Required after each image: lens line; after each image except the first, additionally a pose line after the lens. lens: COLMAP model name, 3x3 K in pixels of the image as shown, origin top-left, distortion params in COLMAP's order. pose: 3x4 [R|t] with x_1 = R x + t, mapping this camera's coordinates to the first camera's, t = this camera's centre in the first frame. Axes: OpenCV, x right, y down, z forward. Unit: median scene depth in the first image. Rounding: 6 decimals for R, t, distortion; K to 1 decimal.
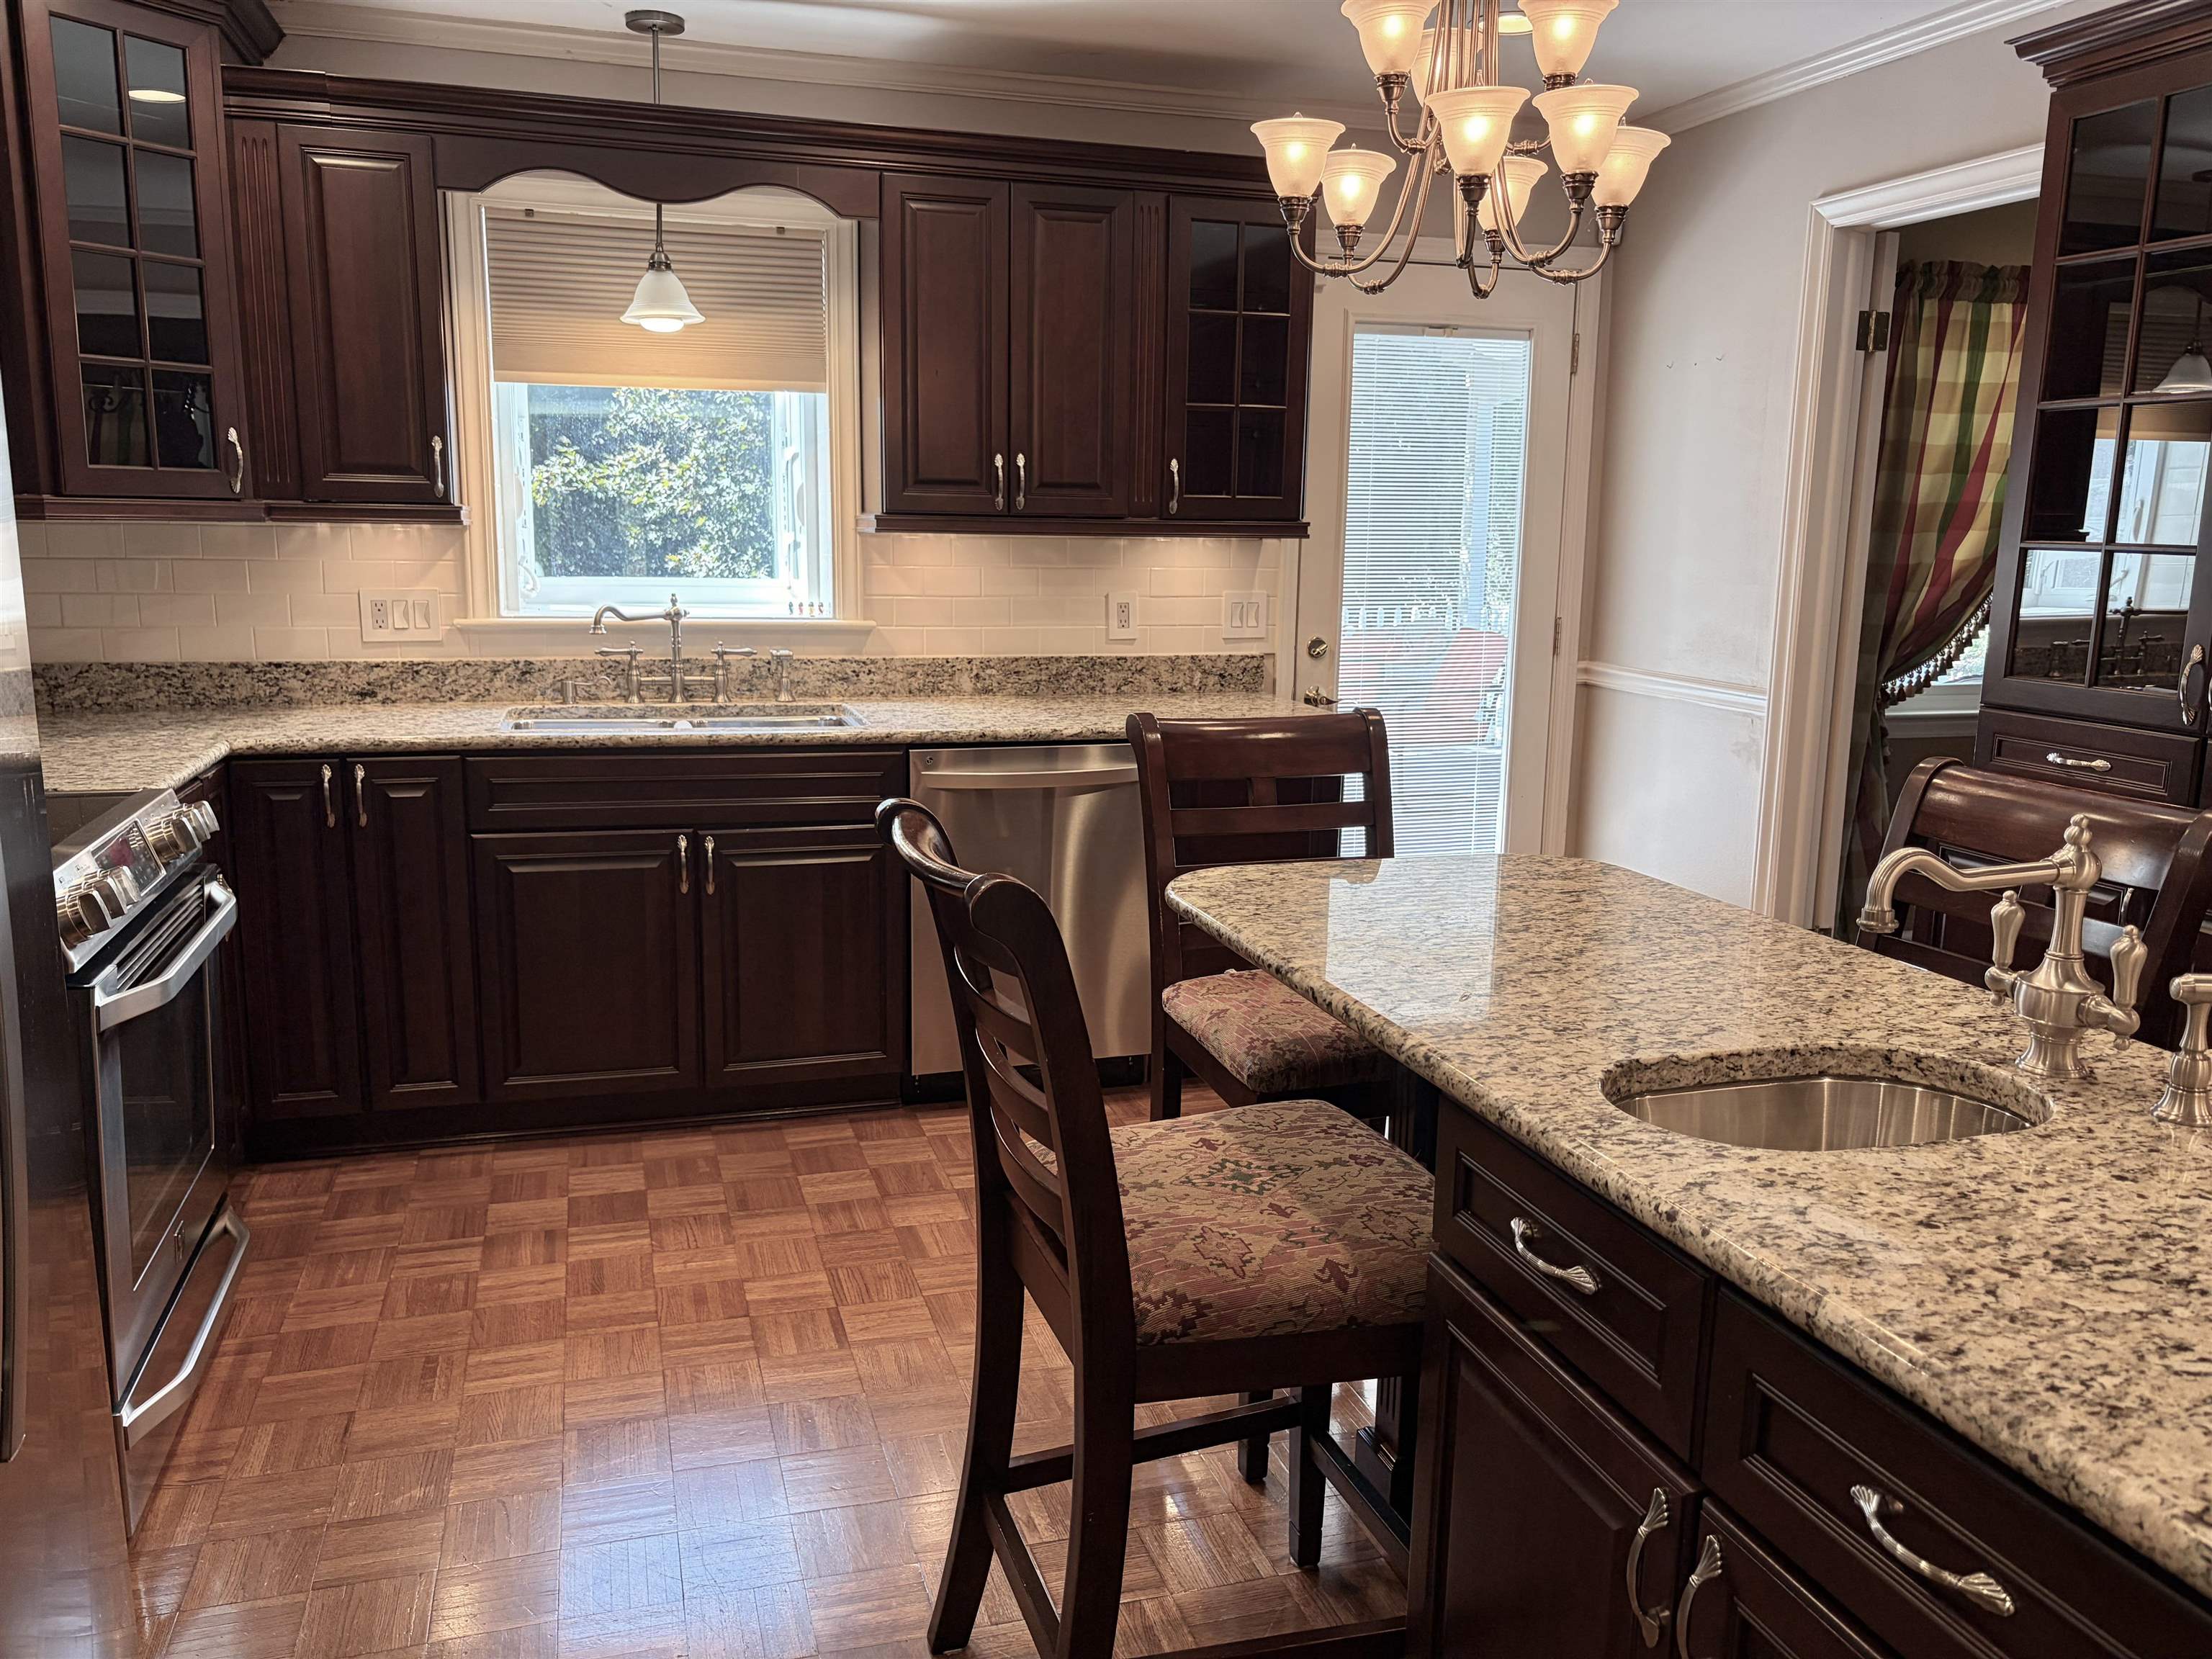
lens RADIAL K [[1678.4, 0, 1103.9], [0, 1678.4, 841.4], [0, 0, 1]] dist [0.015704, -0.009025]
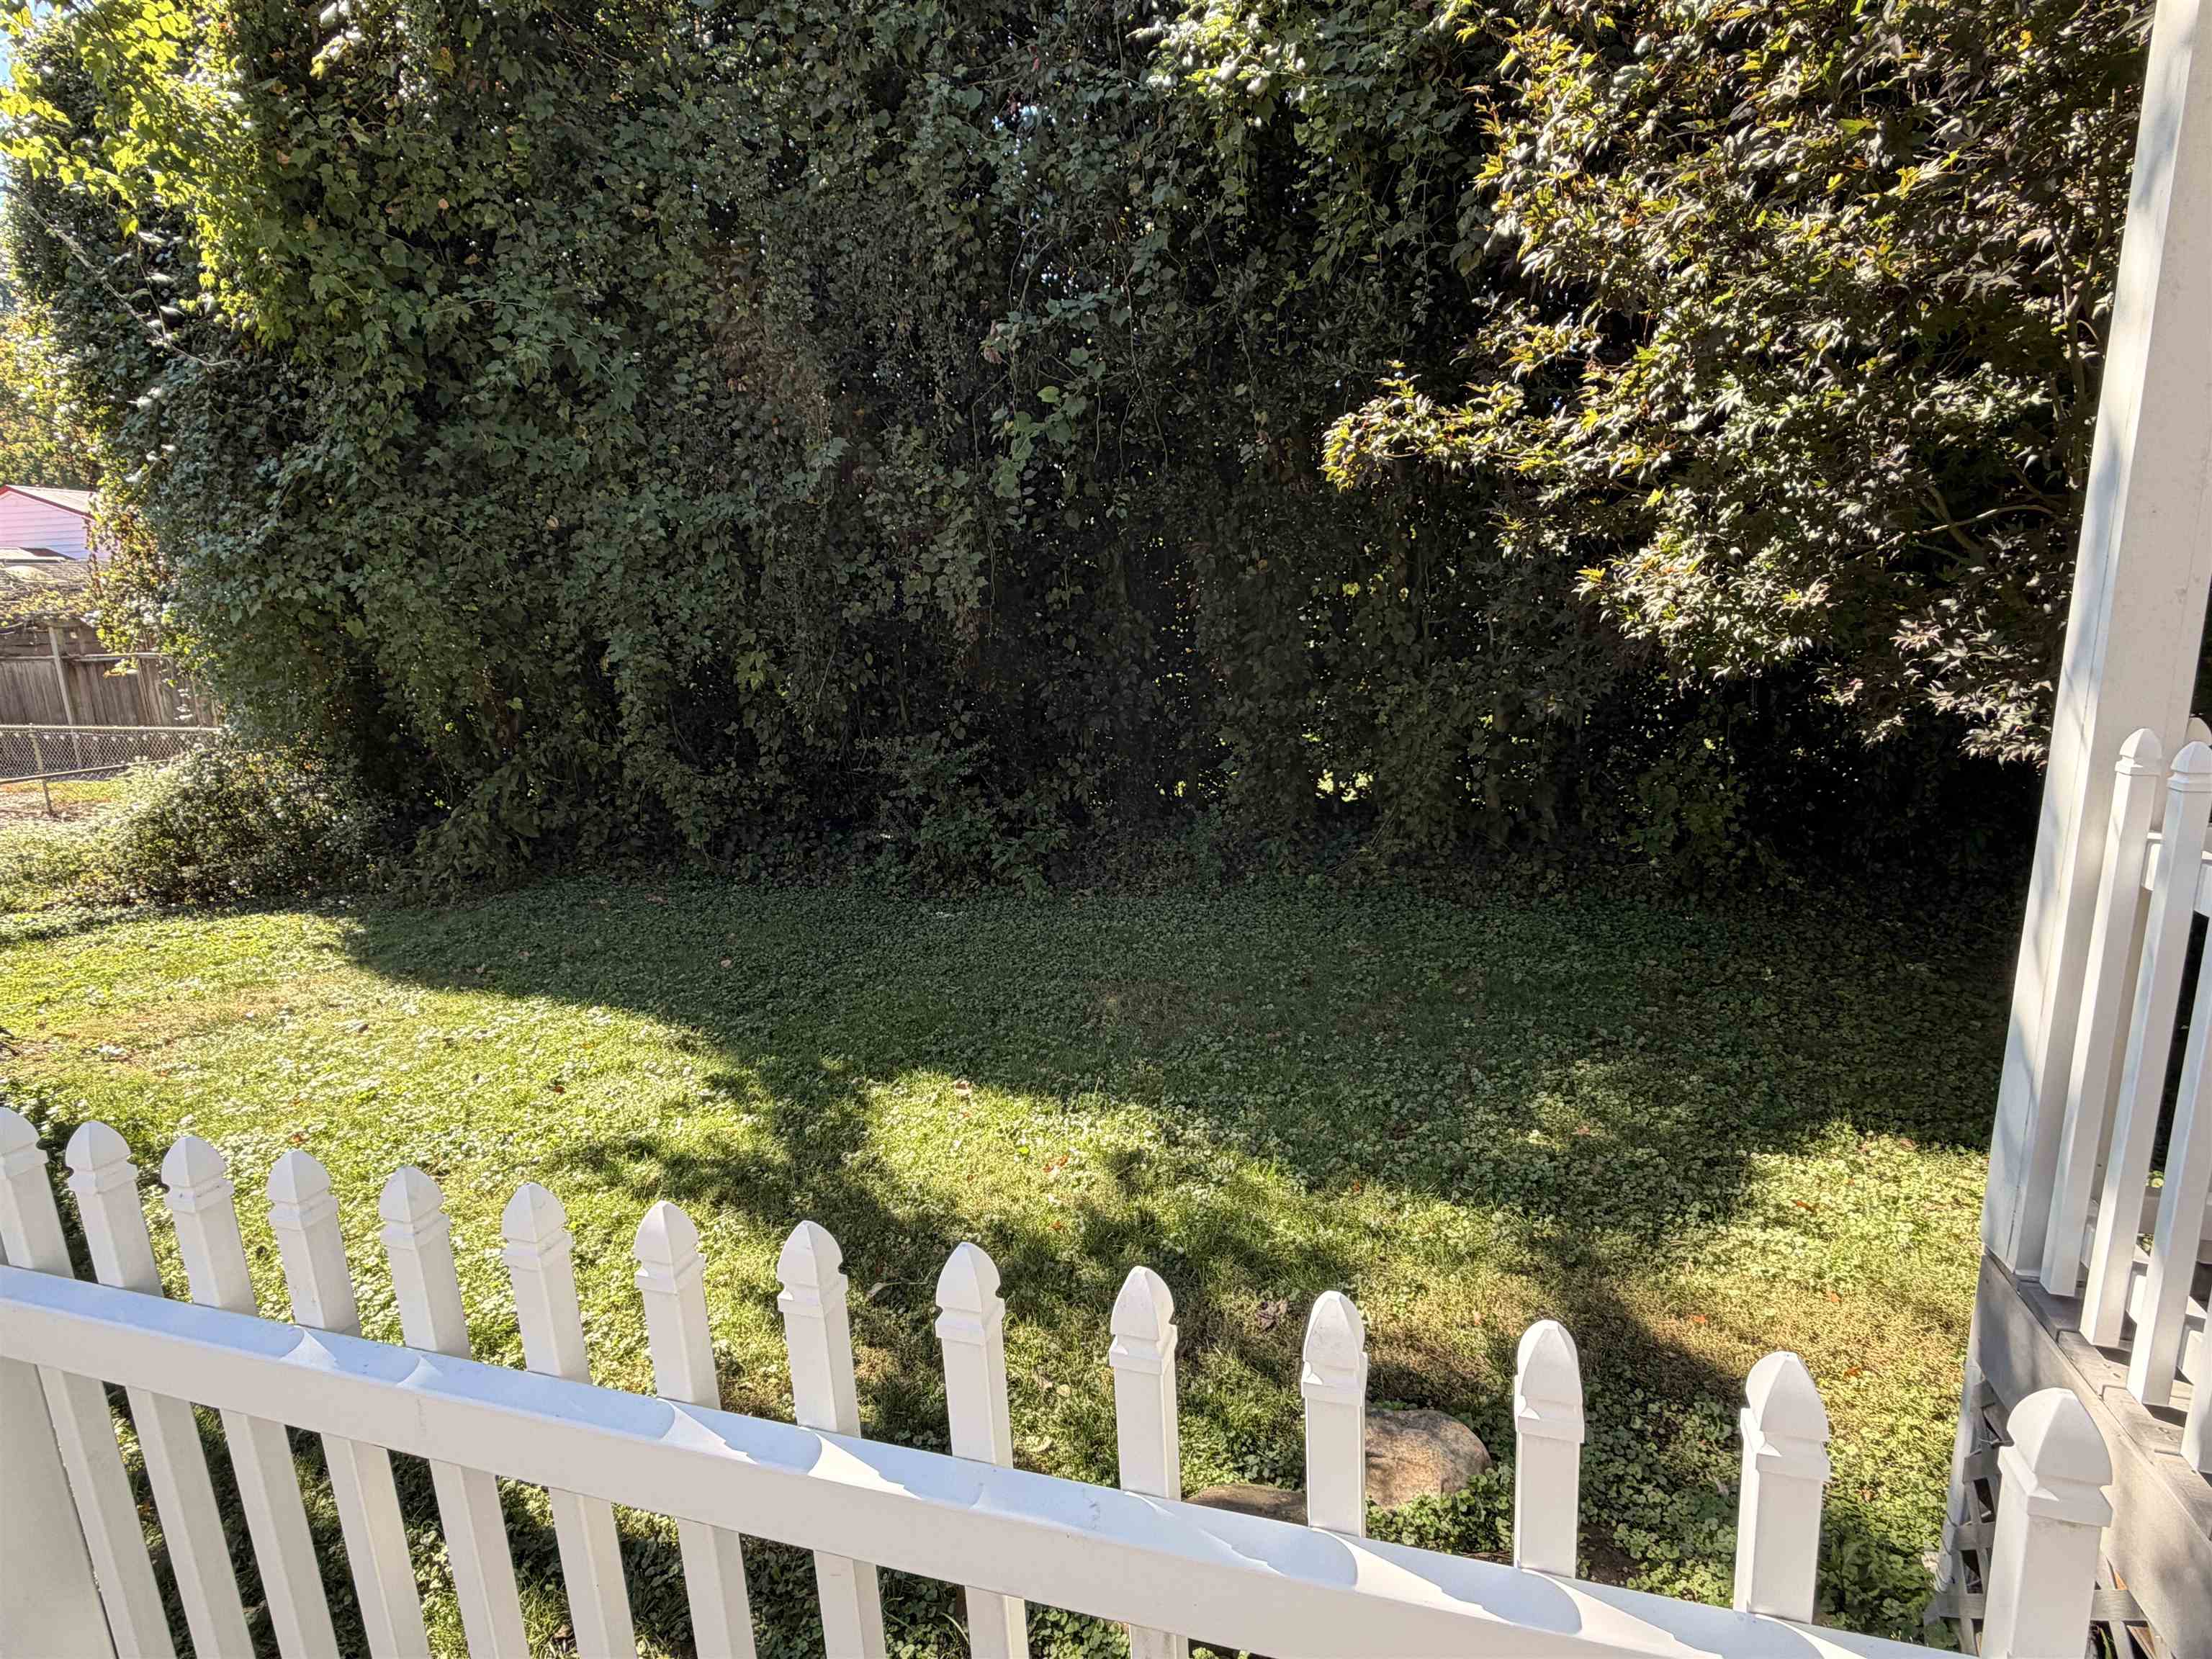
lens RADIAL K [[1147.3, 0, 1107.2], [0, 1147.3, 838.2], [0, 0, 1]] dist [0.000950, -0.000180]
pose [[0.828426, 0.076897, -0.554794, -1.251676], [-0.061675, 0.997031, 0.046100, -0.679354], [0.556692, -0.003973, 0.830710, 4.425791]]
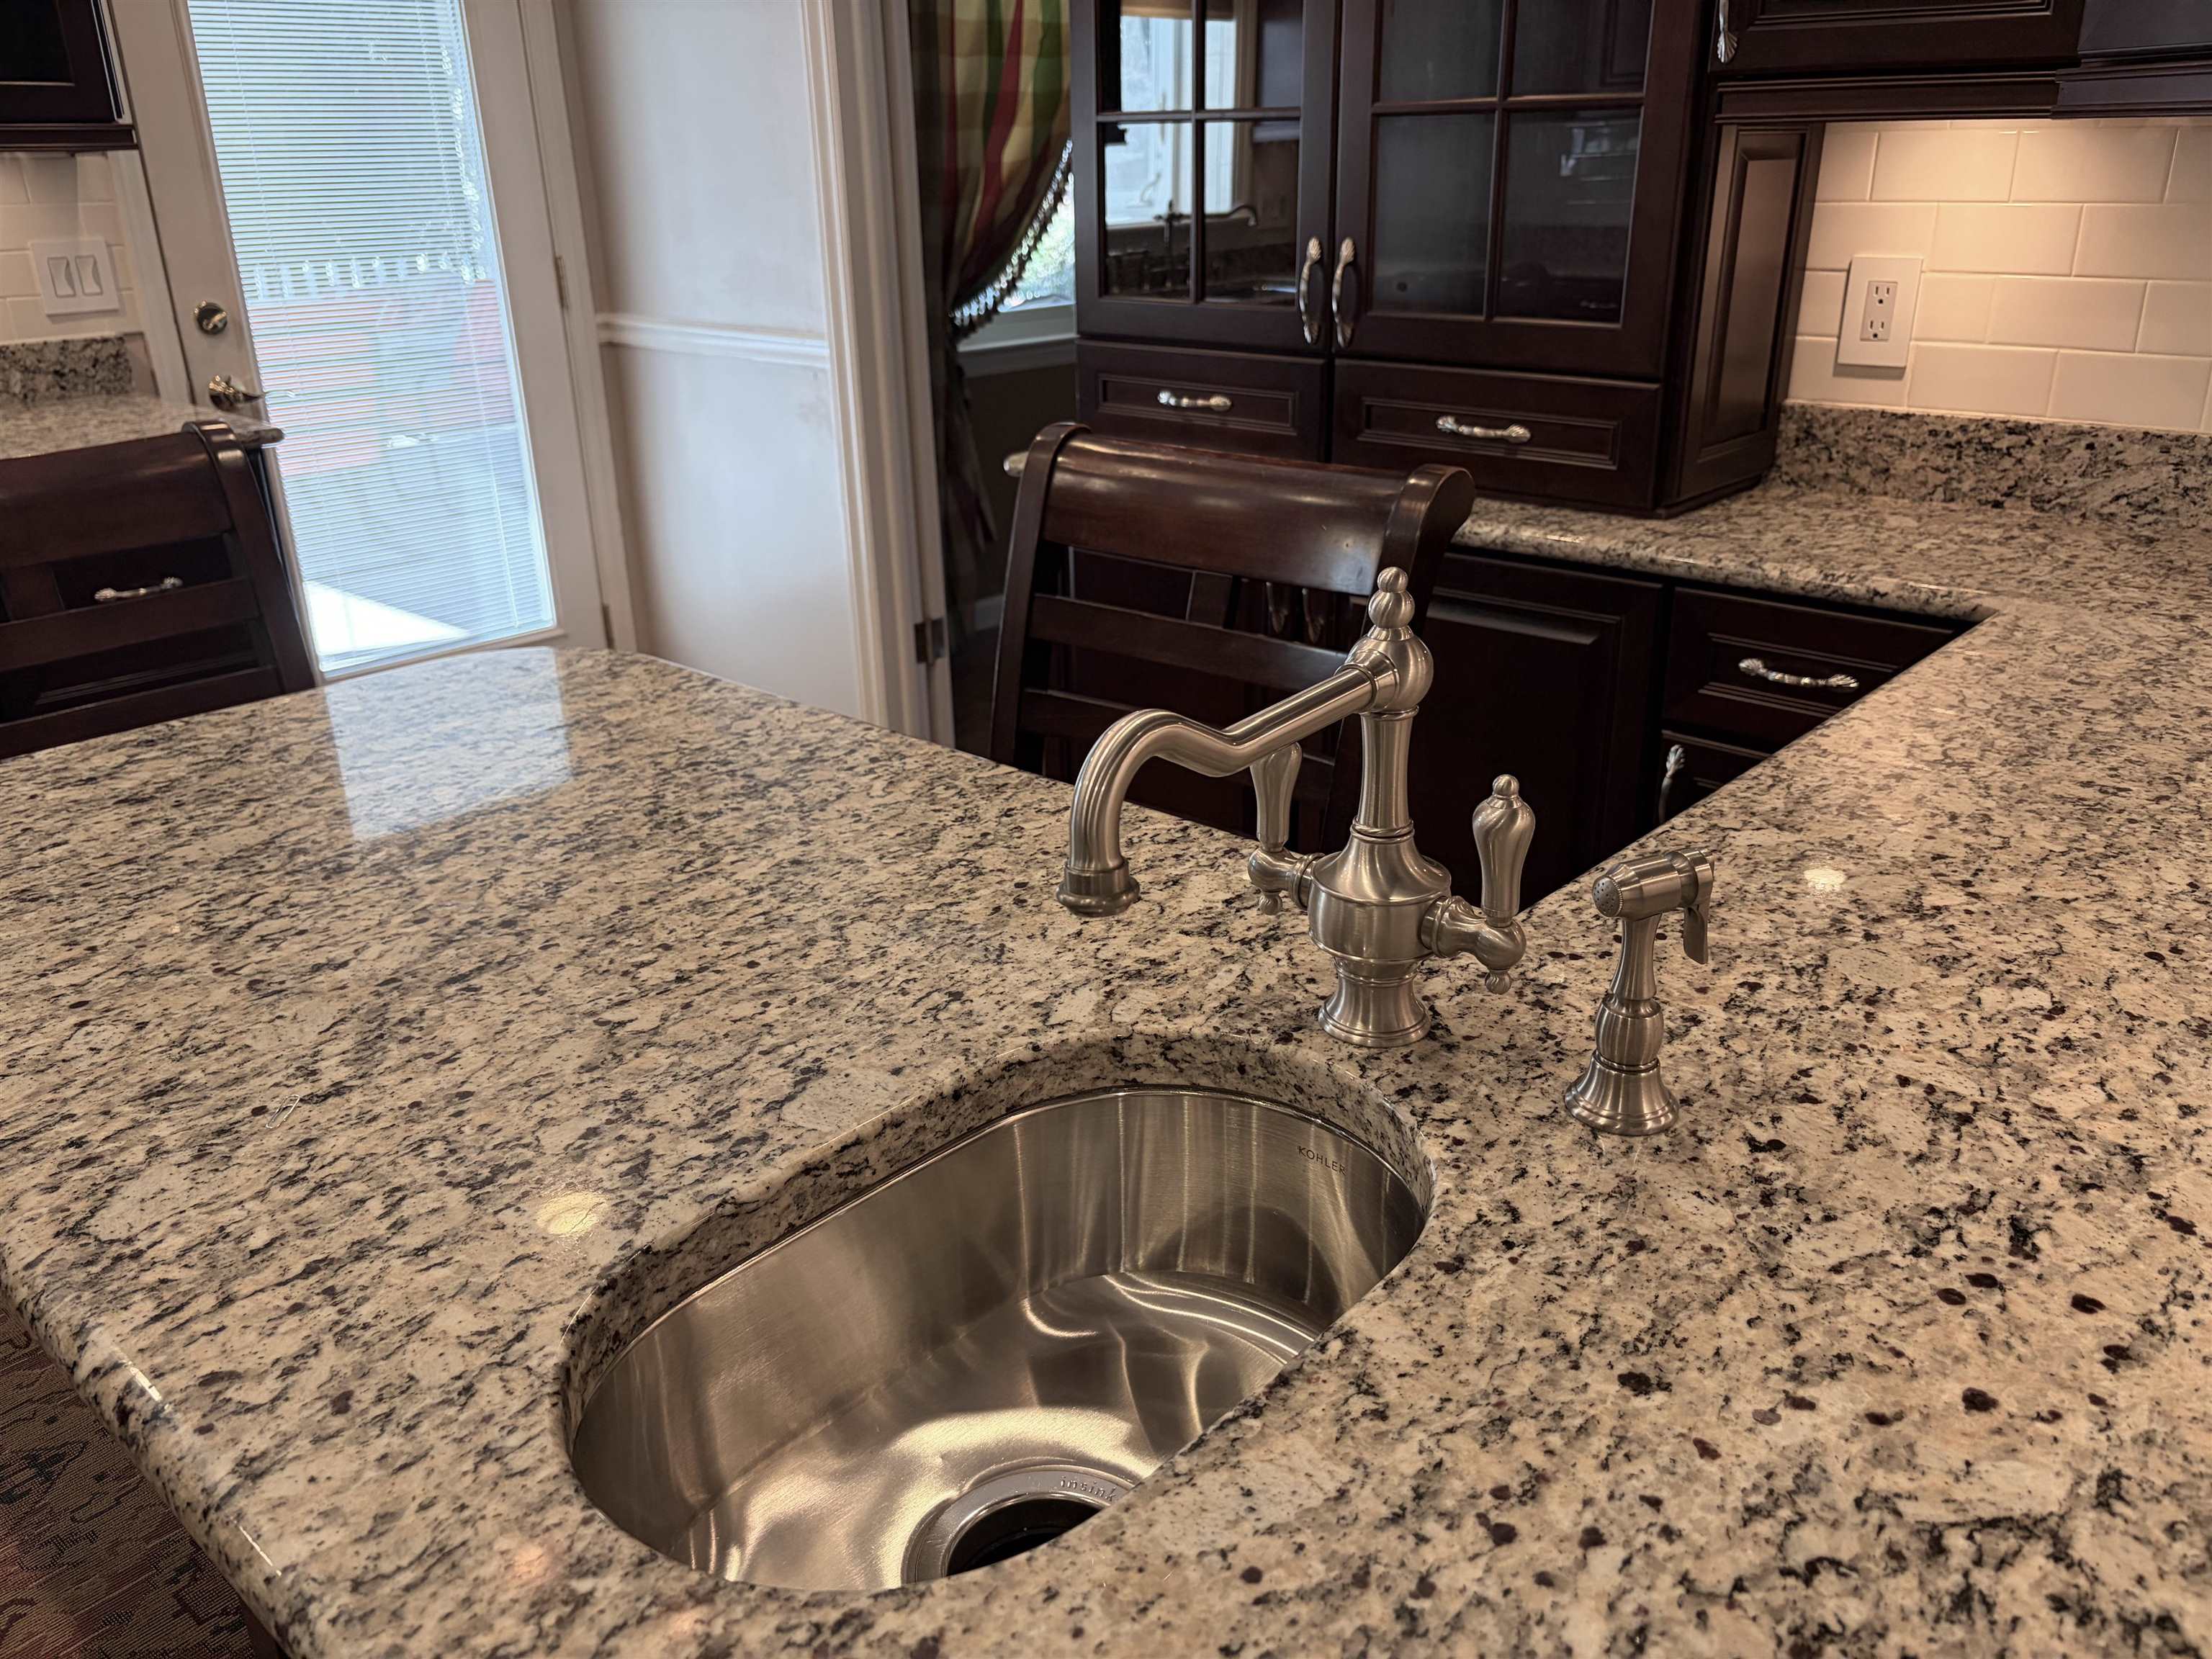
lens RADIAL K [[1678.4, 0, 1119.6], [0, 1678.4, 844.4], [0, 0, 1]] dist [0.015704, -0.009025]
pose [[0.858325, -0.221213, 0.462971, 0.208689], [0.124242, 0.965044, 0.230770, -0.053292], [-0.497837, -0.140555, 0.855805, 0.492447]]
